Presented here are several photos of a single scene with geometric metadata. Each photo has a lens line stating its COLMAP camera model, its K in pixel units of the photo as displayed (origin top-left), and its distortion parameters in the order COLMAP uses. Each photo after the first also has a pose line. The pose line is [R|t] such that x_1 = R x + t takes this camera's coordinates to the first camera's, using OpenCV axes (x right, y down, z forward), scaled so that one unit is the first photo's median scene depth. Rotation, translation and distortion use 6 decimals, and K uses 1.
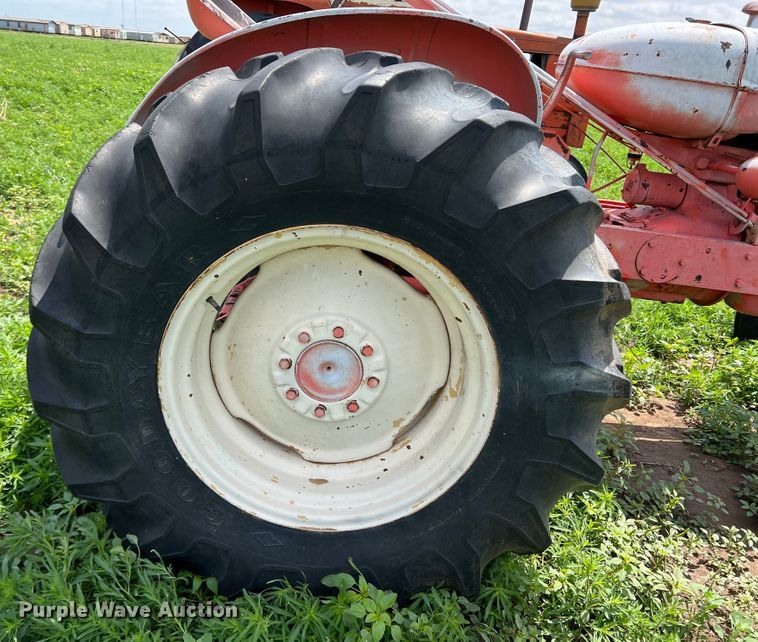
lens RADIAL K [[644.9, 0, 349.4], [0, 644.9, 334.1], [0, 0, 1]] dist [0.060529, -0.038497]
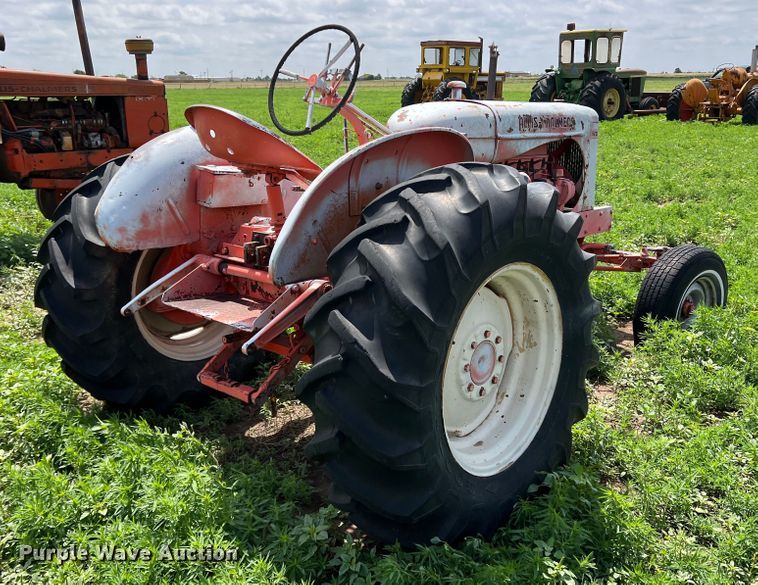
lens RADIAL K [[732.8, 0, 383.4], [0, 732.8, 295.2], [0, 0, 1]] dist [0.021020, 0.000000]
pose [[0.647987, -0.291860, 0.703513, -1.356222], [0.350986, 0.934172, 0.064268, -0.284236], [-0.675959, 0.205279, 0.707771, -0.080372]]
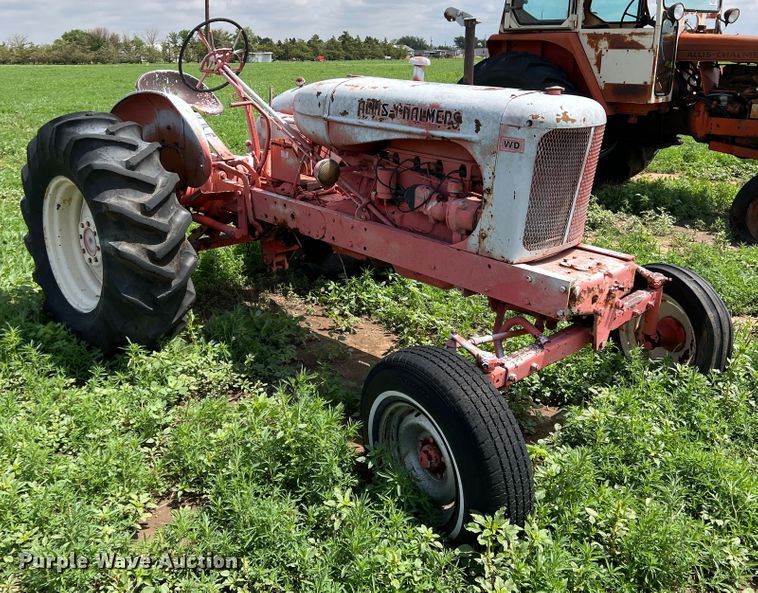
lens RADIAL K [[696.3, 0, 376.7], [0, 696.3, 289.8], [0, 0, 1]] dist [0.012466, -0.000492]
pose [[0.725796, 0.138074, -0.673911, 2.453369], [-0.203280, 0.978948, -0.018360, 0.057966], [0.657189, 0.150318, 0.738585, -0.165025]]
